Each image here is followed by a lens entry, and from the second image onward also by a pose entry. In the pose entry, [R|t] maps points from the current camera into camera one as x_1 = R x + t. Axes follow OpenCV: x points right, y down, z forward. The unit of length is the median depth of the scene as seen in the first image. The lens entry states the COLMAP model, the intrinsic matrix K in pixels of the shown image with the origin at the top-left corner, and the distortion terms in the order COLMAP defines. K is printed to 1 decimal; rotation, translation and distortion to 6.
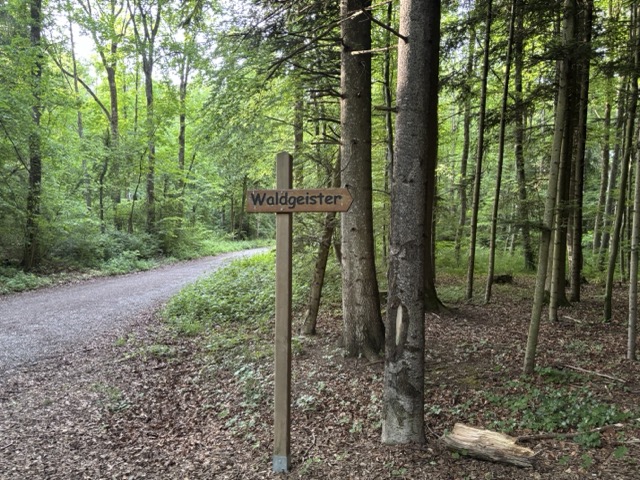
lens RADIAL K [[491.6, 0, 333.1], [0, 491.6, 224.7], [0, 0, 1]] dist [0.042853, -0.062479]
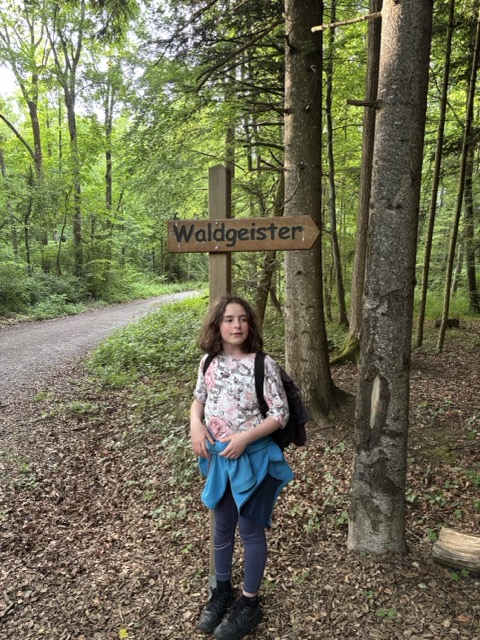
lens RADIAL K [[492.6, 0, 252.4], [0, 492.6, 296.0], [0, 0, 1]] dist [0.037685, -0.058711]
pose [[0.999705, -0.003248, -0.024053, -0.012466], [0.004684, 0.998193, 0.059913, -0.001002], [0.023815, -0.060008, 0.997914, 0.095916]]
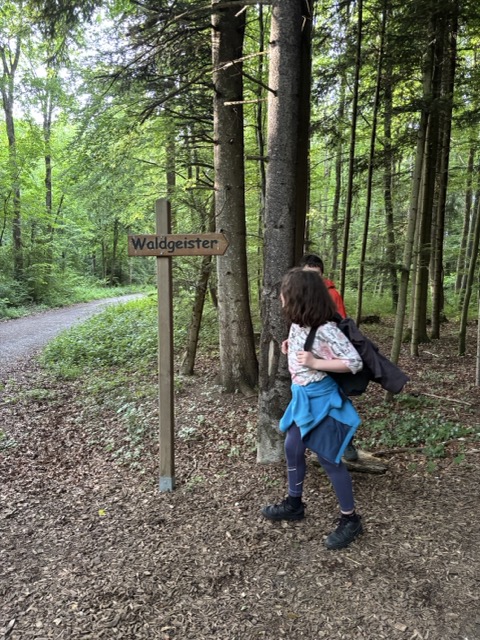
lens RADIAL K [[491.6, 0, 254.1], [0, 491.6, 307.8], [0, 0, 1]] dist [0.042853, -0.062479]
pose [[0.995500, -0.017922, 0.093048, -0.001994], [0.010700, 0.996932, 0.077542, 0.001996], [-0.094152, -0.076198, 0.992638, -0.031211]]
